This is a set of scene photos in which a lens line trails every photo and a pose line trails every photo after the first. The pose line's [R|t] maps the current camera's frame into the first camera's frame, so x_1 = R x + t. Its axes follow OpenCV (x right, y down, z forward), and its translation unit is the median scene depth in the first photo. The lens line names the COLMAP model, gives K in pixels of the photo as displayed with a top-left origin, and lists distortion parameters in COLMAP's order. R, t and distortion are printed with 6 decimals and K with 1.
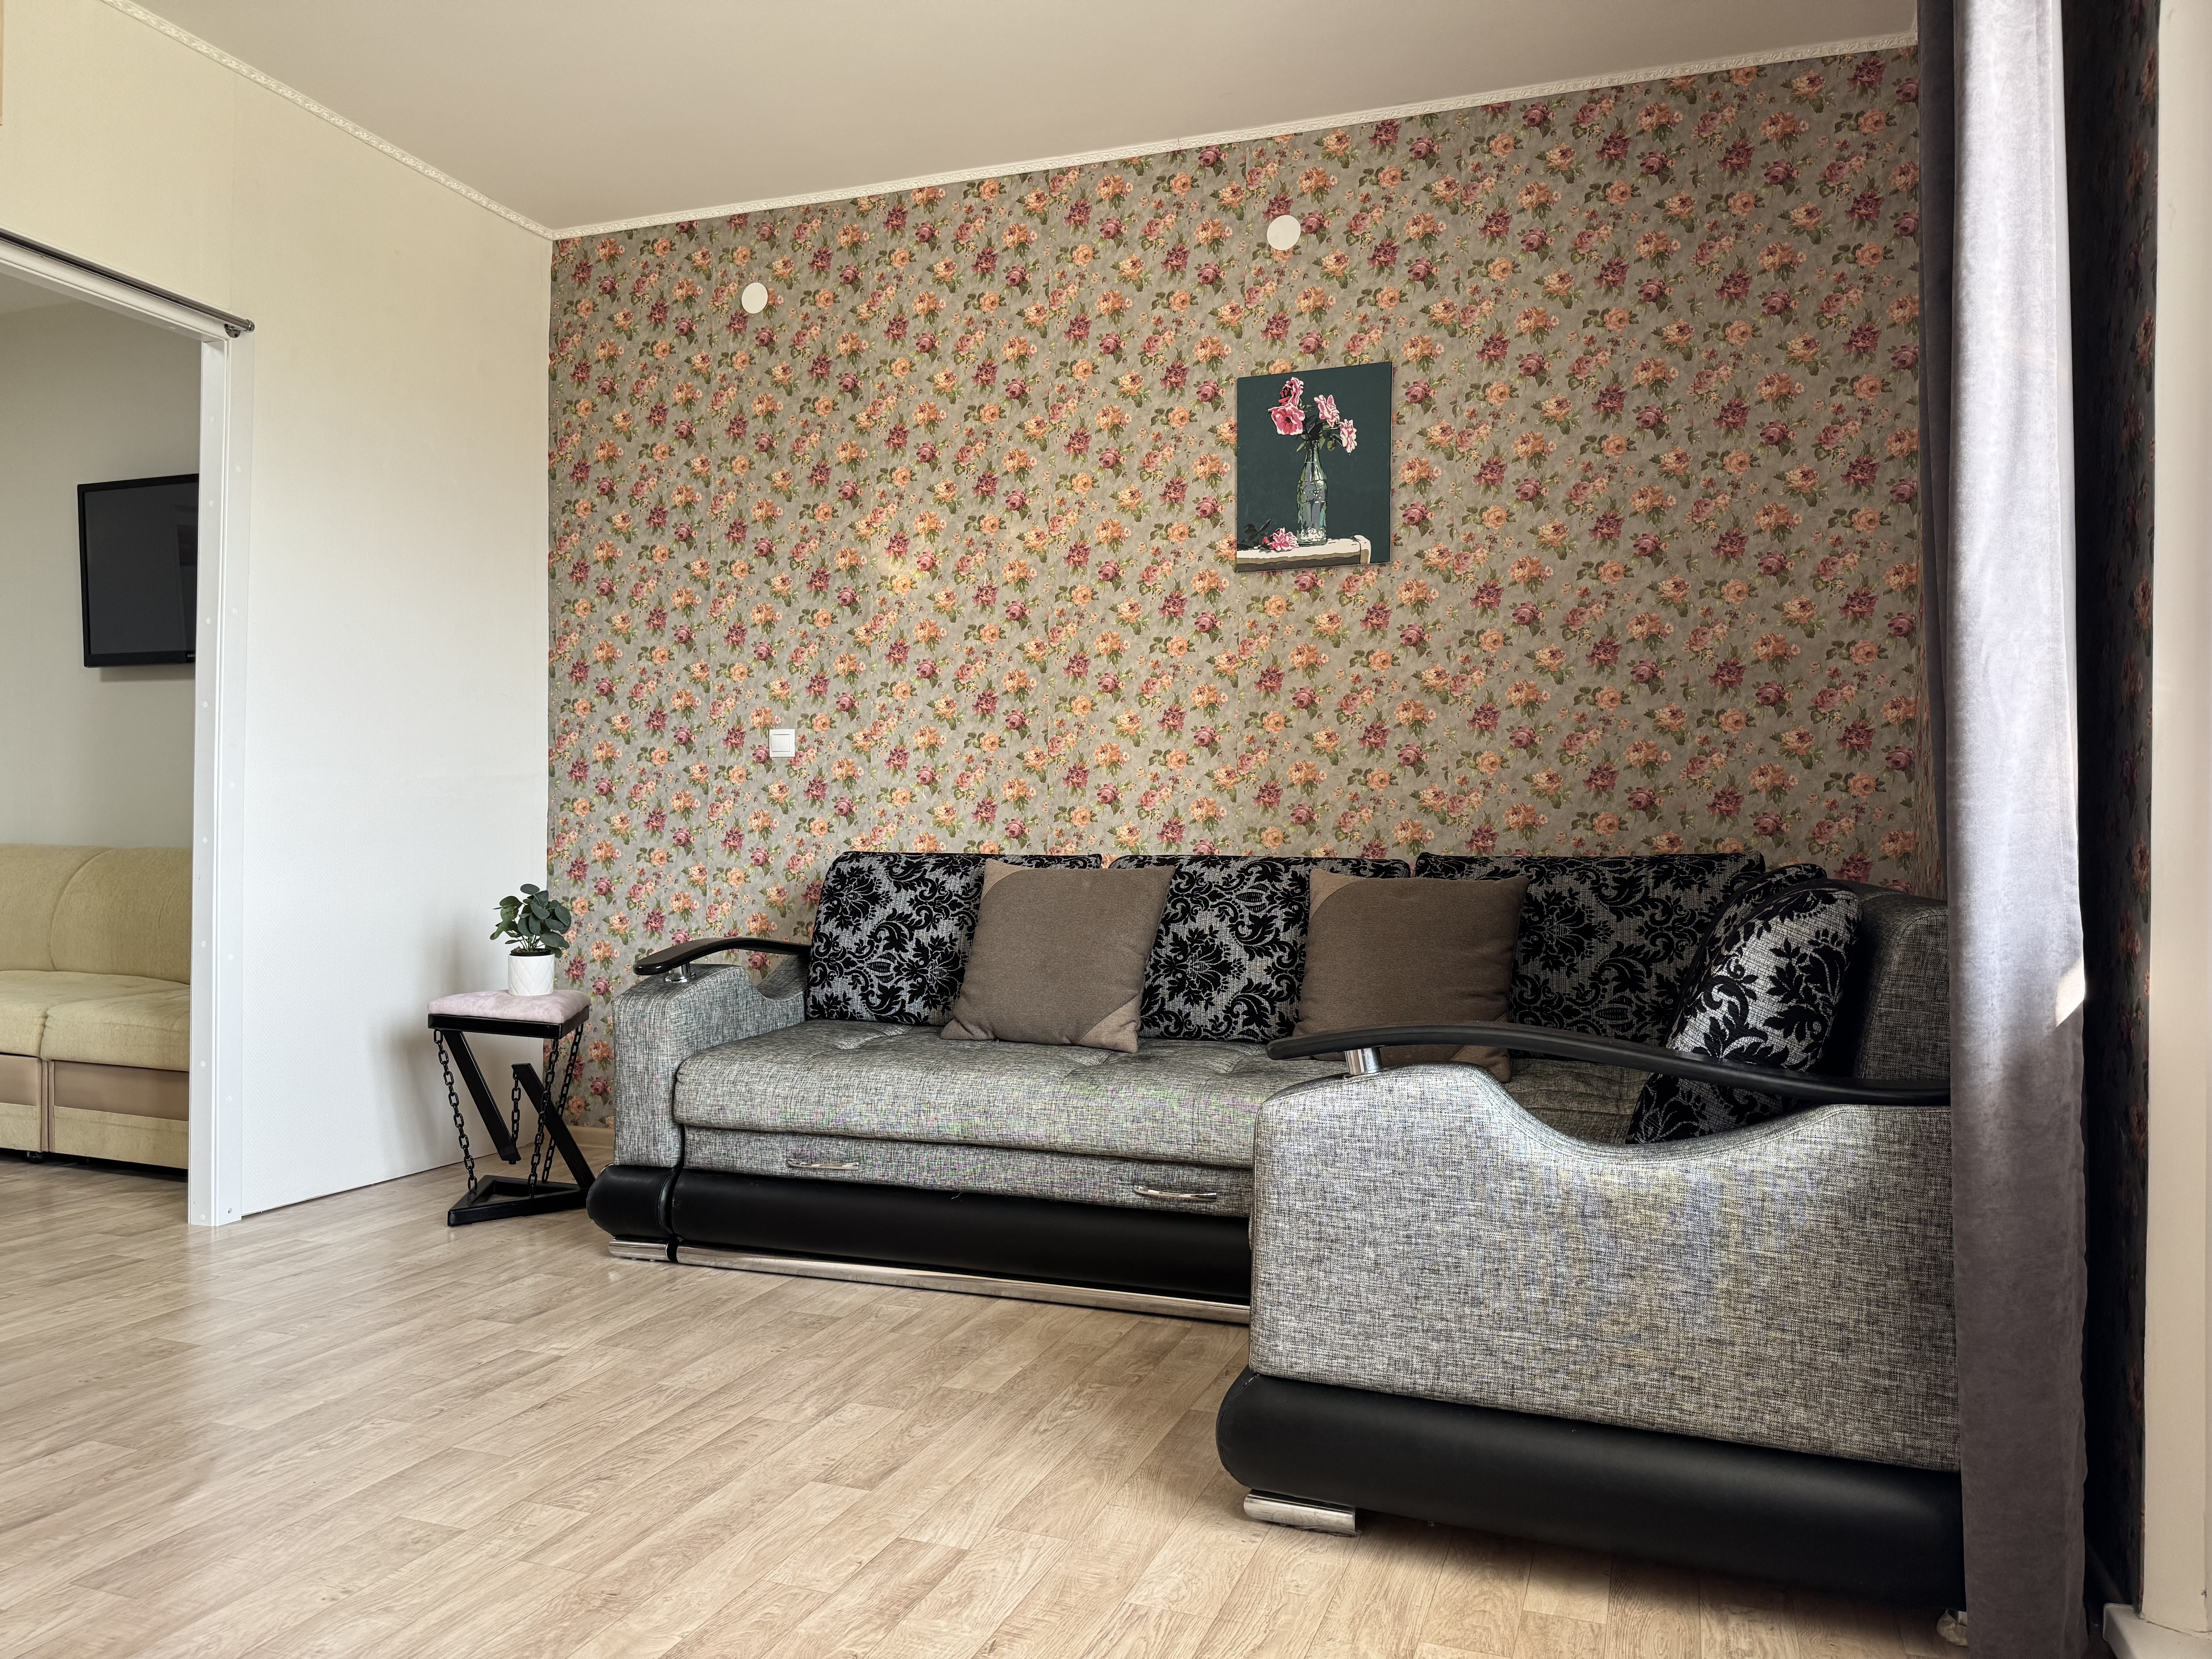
lens RADIAL K [[1527.4, 0, 1108.1], [0, 1527.4, 836.2], [0, 0, 1]] dist [0.171672, -0.320870]
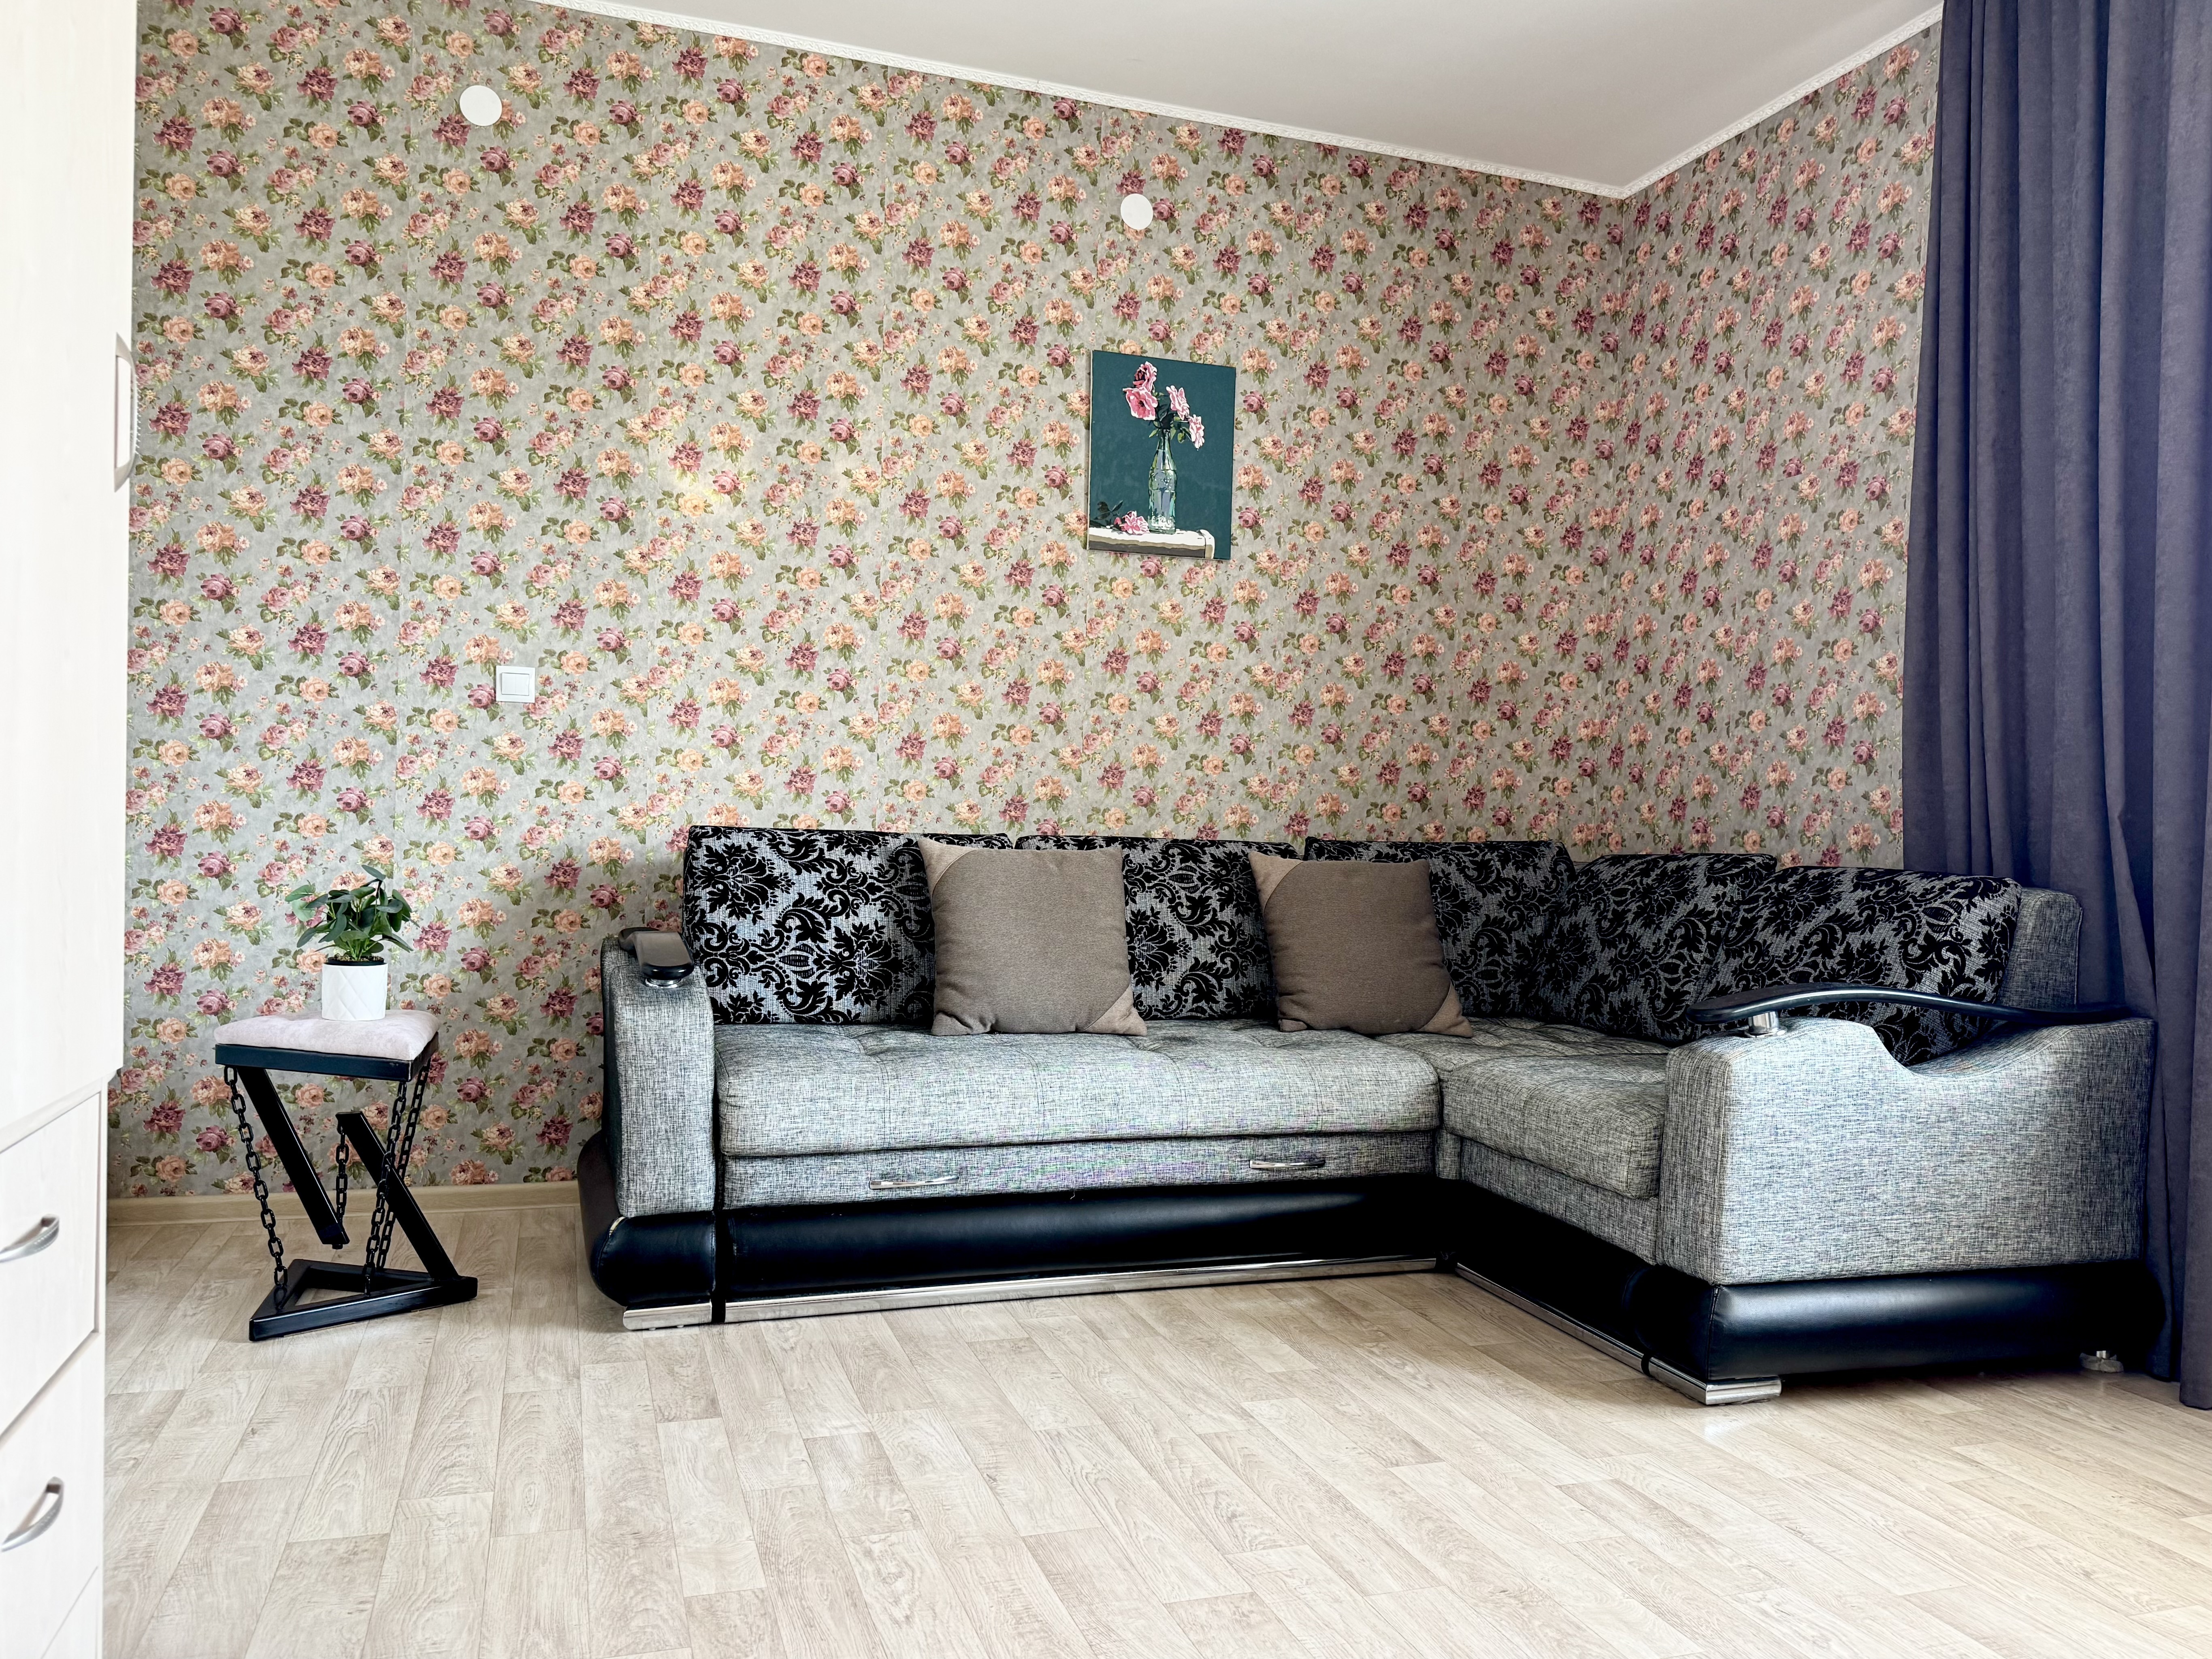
lens RADIAL K [[1606.5, 0, 1107.6], [0, 1606.5, 870.1], [0, 0, 1]] dist [0.192254, -0.364184]
pose [[0.783892, -0.003040, 0.620890, -0.564709], [-0.024334, 0.999069, 0.035613, -0.002767], [-0.620420, -0.043026, 0.783088, 0.171389]]
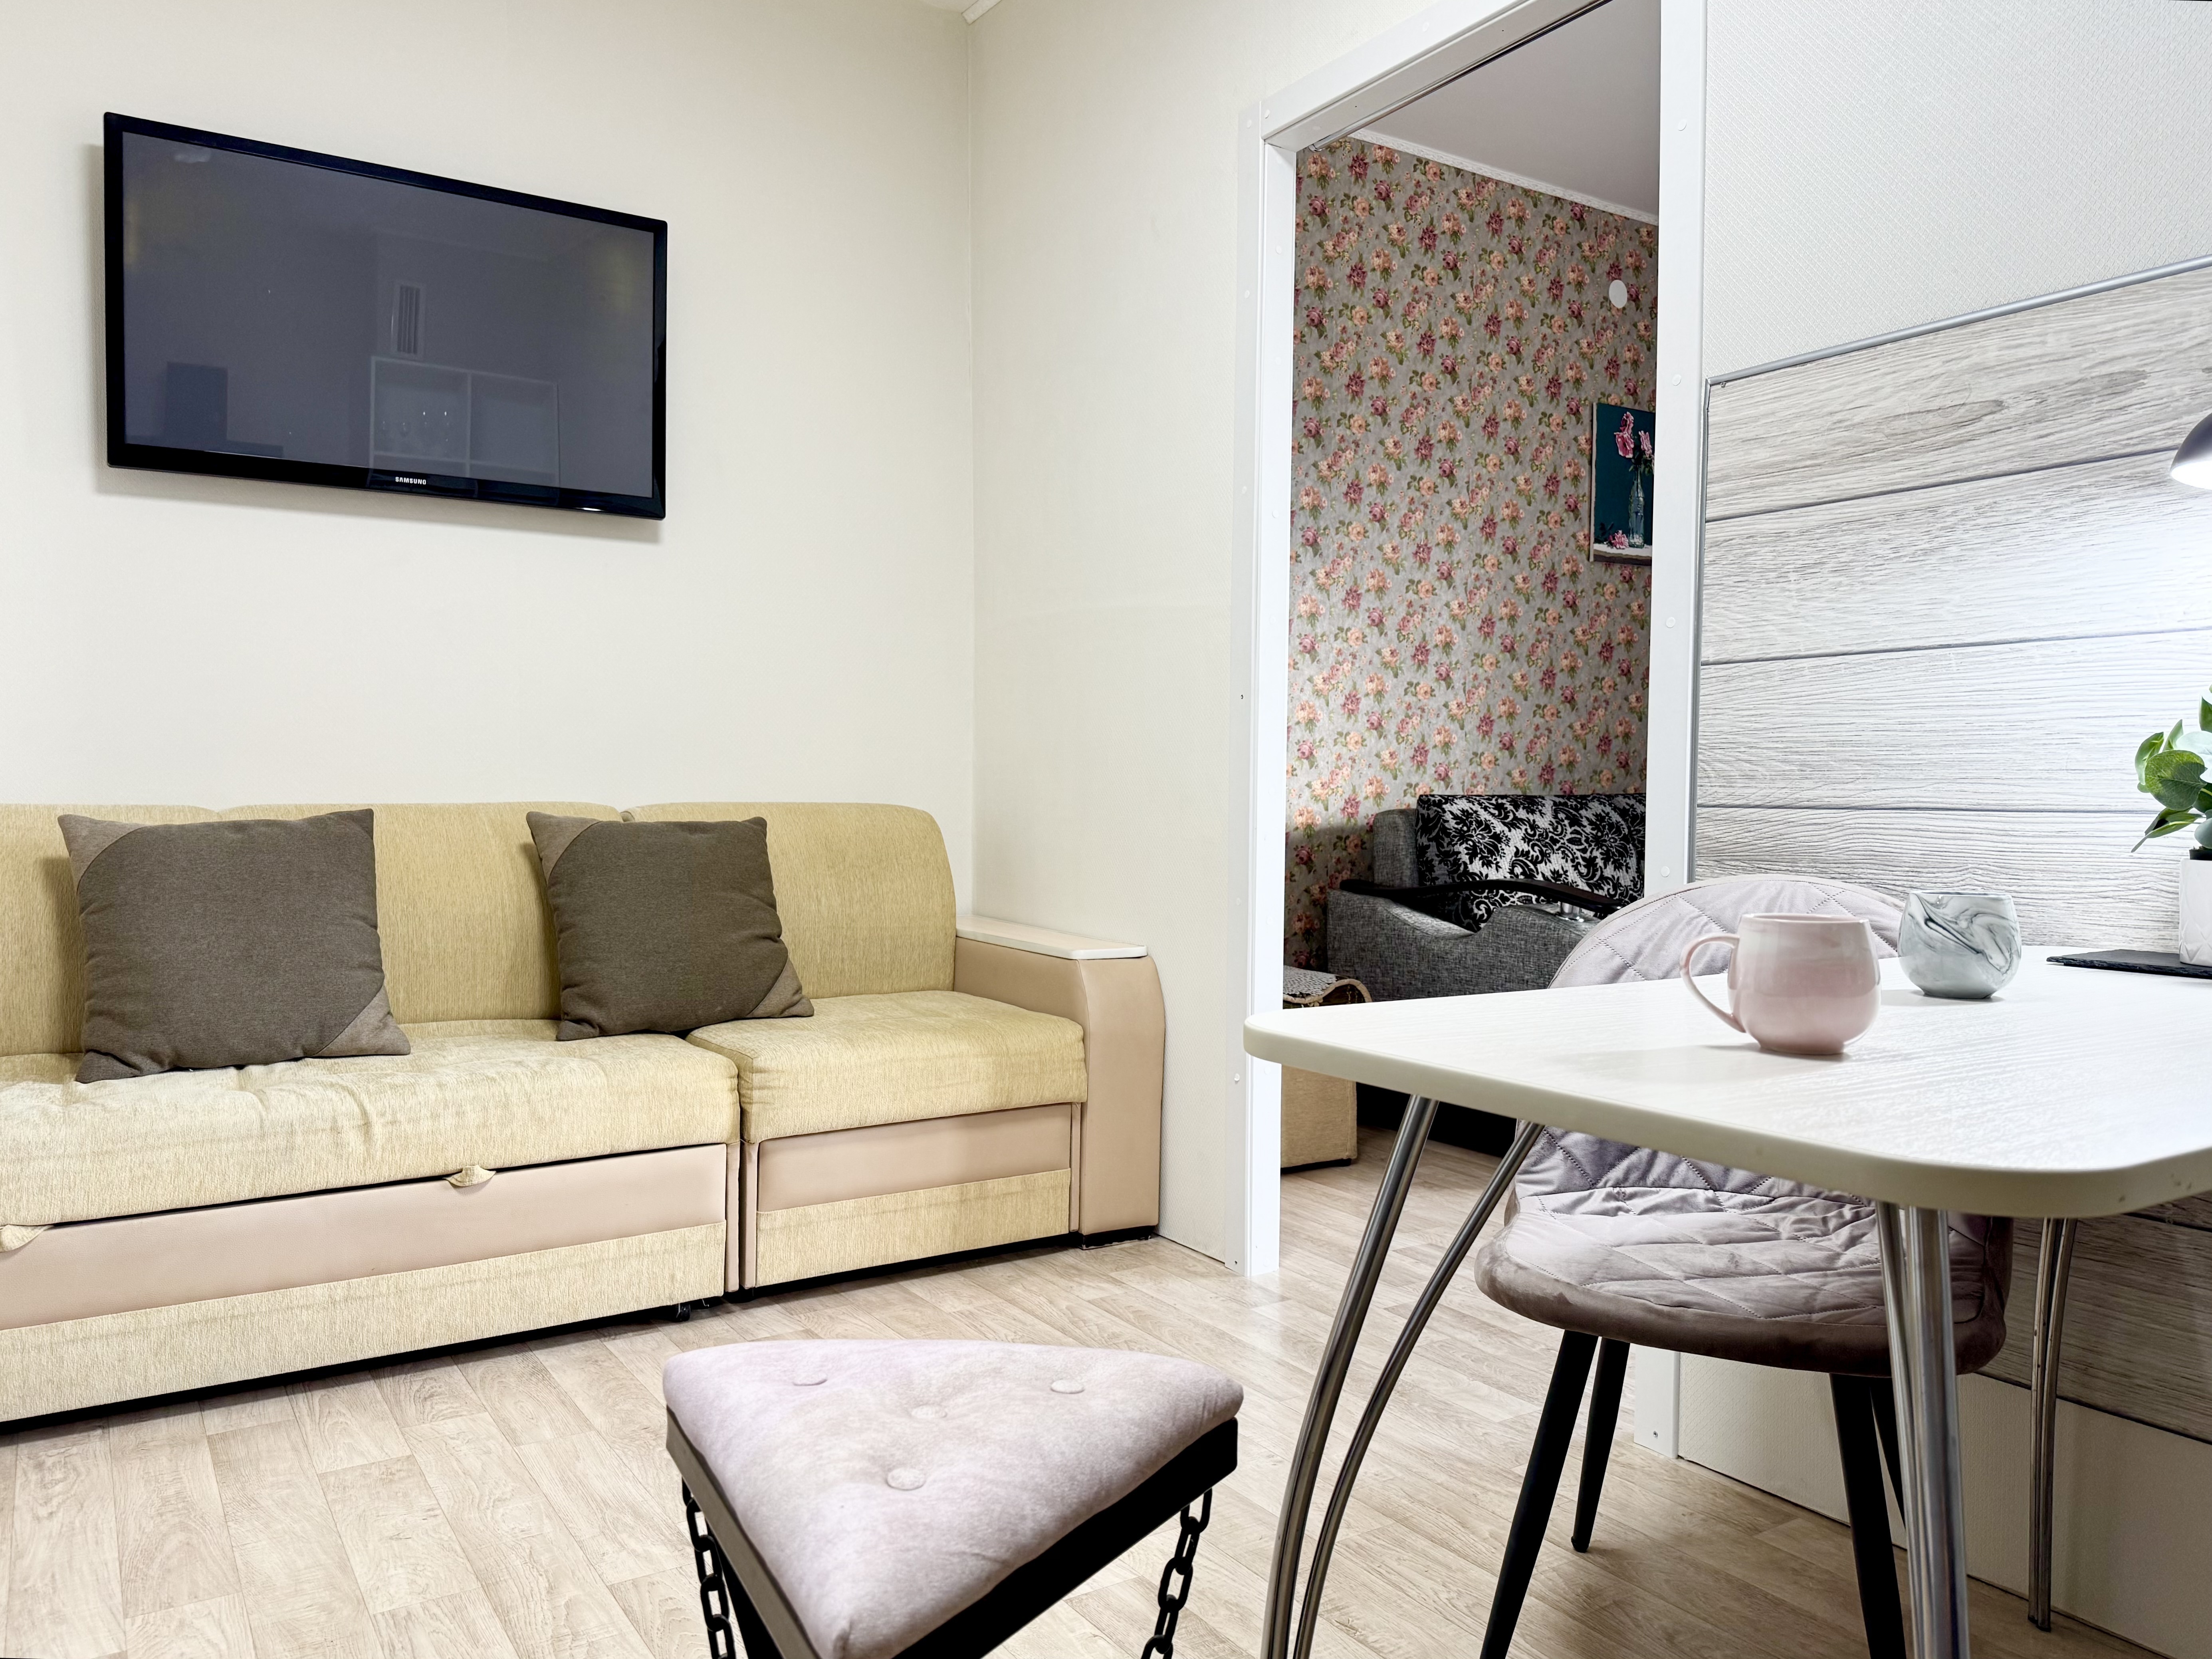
lens RADIAL K [[1614.6, 0, 1106.3], [0, 1614.6, 837.9], [0, 0, 1]] dist [0.197214, -0.491206]
pose [[0.601946, -0.035511, 0.797746, -1.221575], [-0.000994, 0.998977, 0.045219, -0.010729], [-0.798536, -0.028012, 0.601295, 0.528743]]
